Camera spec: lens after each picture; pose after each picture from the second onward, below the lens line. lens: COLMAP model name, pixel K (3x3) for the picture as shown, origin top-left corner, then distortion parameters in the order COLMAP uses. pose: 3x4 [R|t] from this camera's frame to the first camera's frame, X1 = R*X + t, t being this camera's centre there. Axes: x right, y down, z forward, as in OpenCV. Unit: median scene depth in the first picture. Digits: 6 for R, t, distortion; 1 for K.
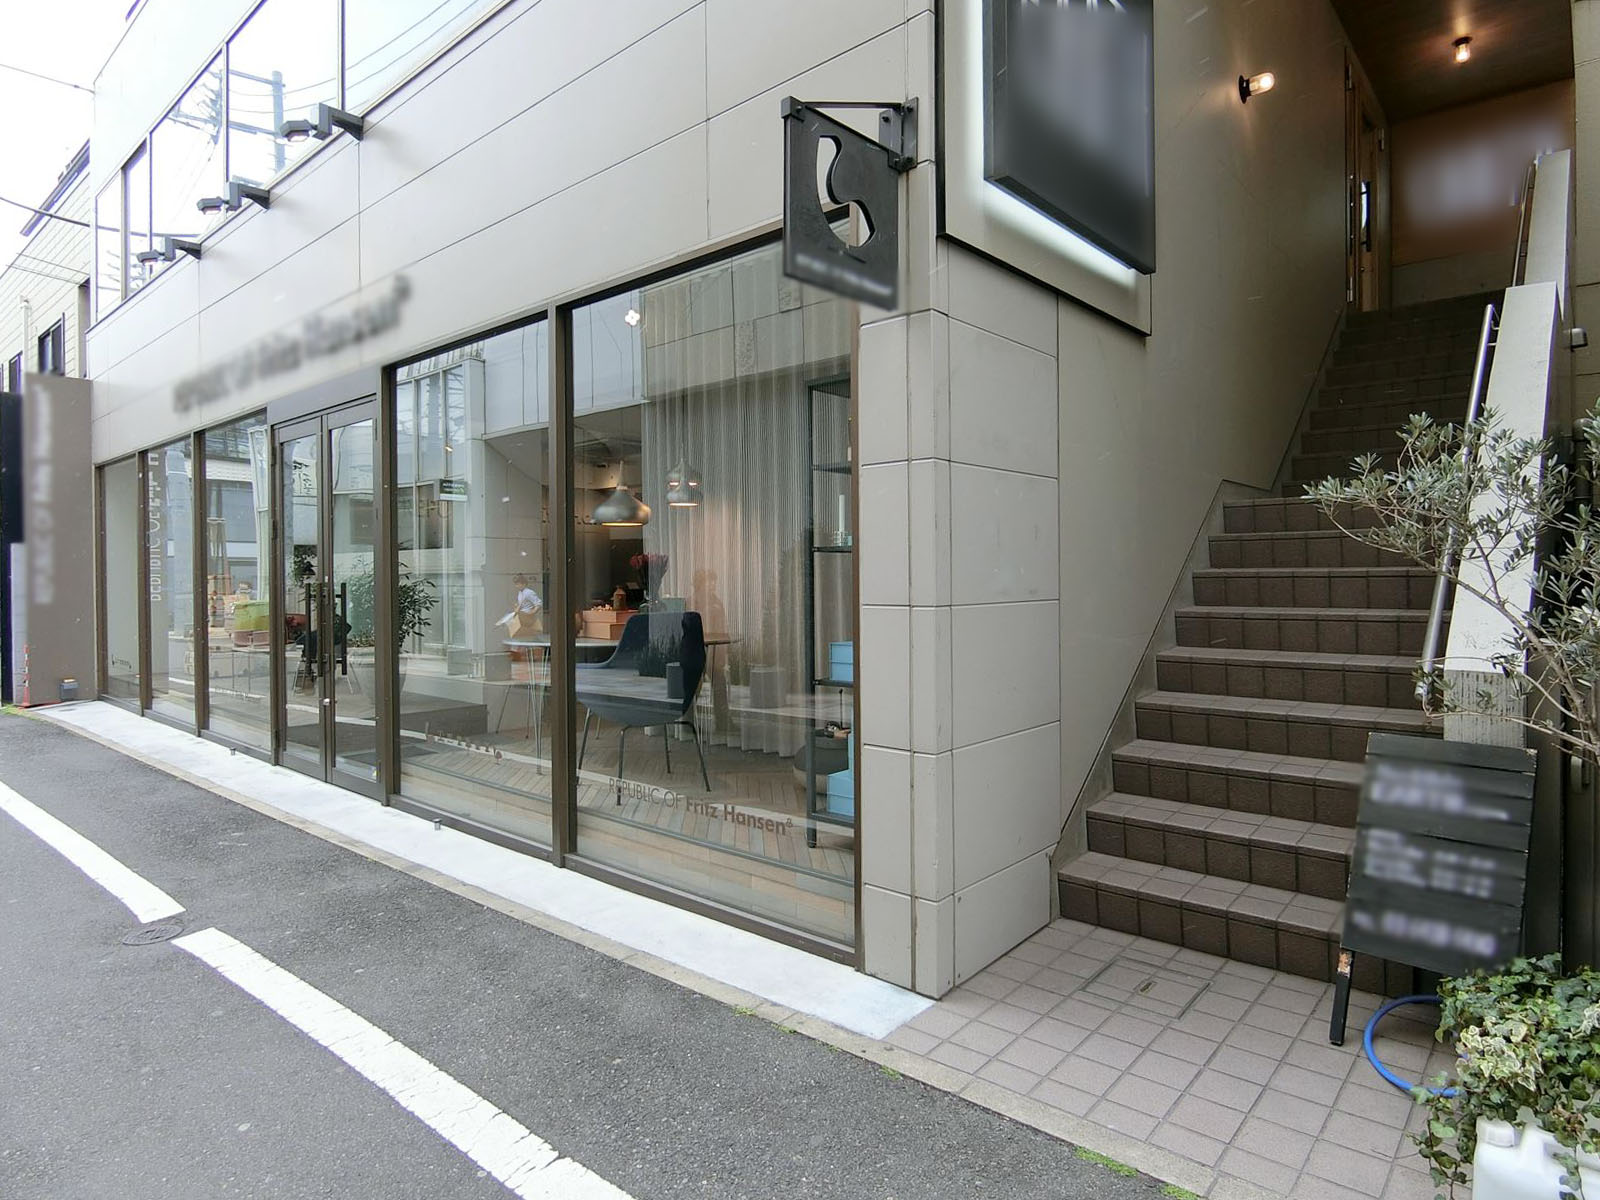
lens RADIAL K [[948.4, 0, 800.0], [0, 948.4, 600.0], [0, 0, 1]] dist [0.001991, -0.000215]
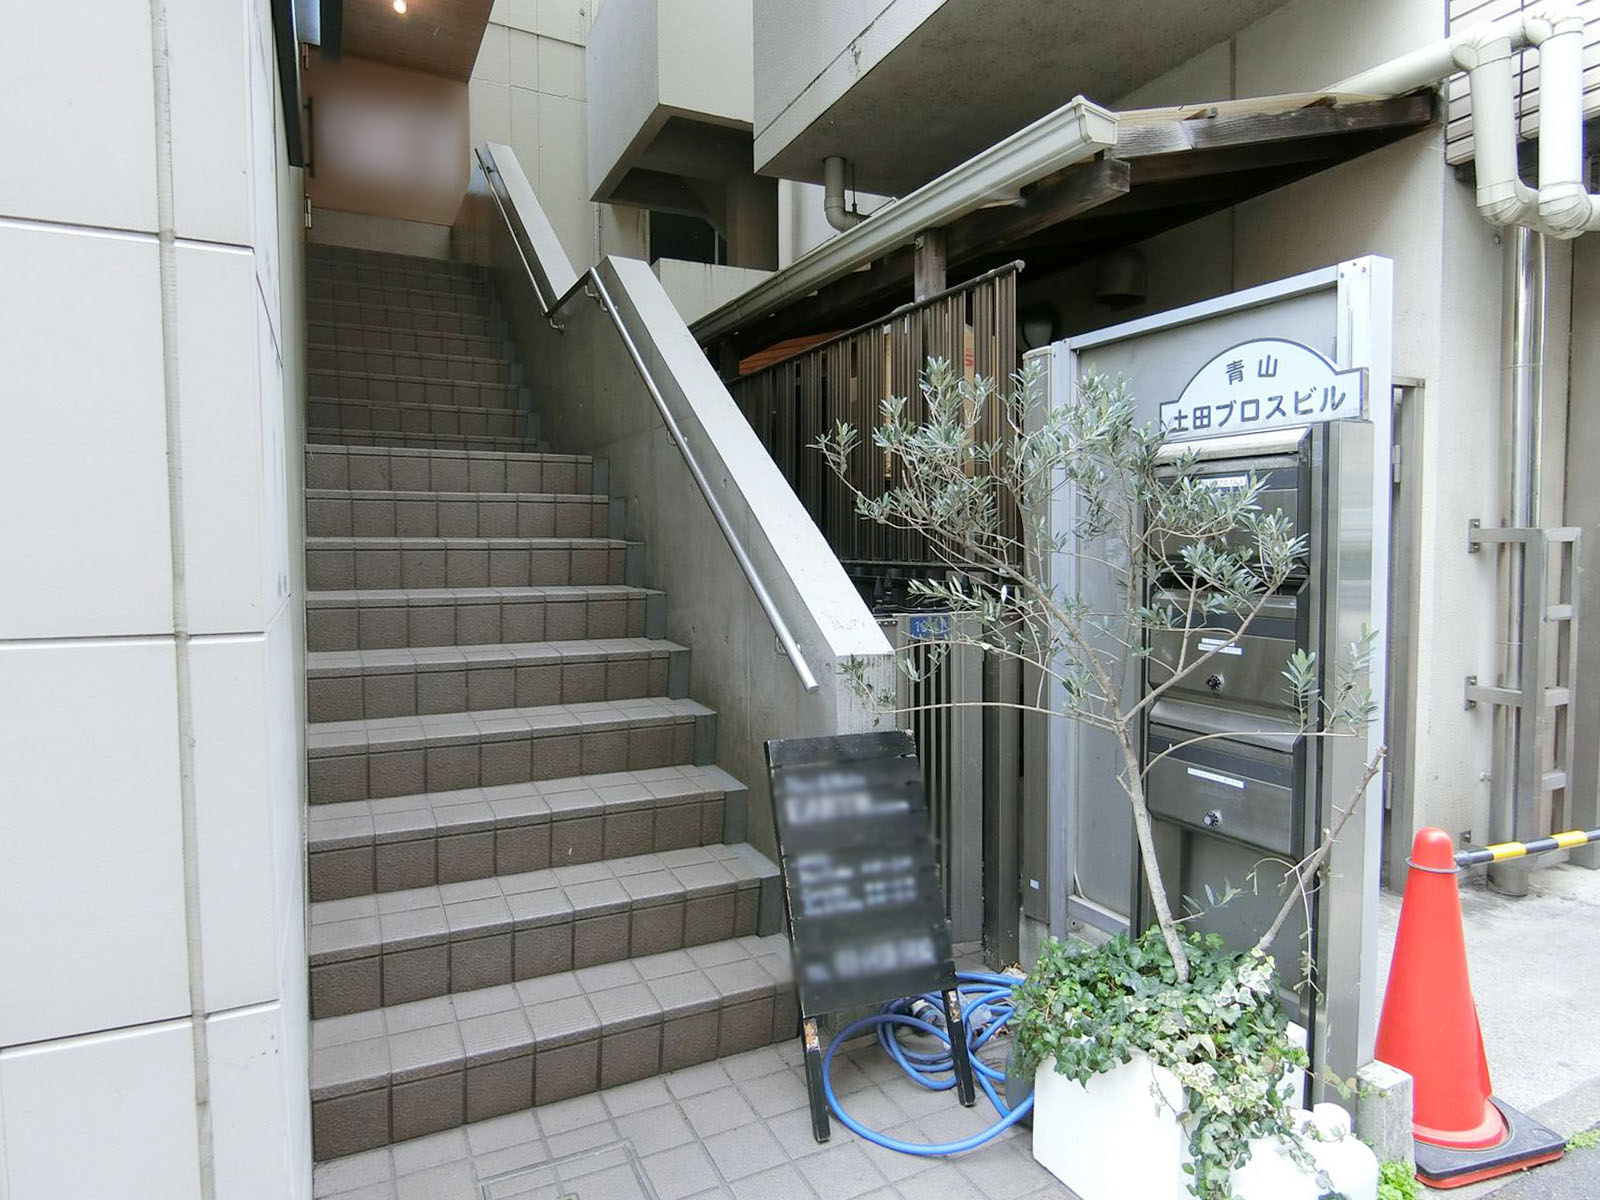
lens RADIAL K [[948.4, 0, 800.0], [0, 948.4, 600.0], [0, 0, 1]] dist [0.001991, -0.000215]
pose [[0.380134, -0.052590, 0.923435, -0.151967], [0.020463, 0.998616, 0.048448, -0.023744], [-0.924705, 0.000479, 0.380684, 0.707760]]
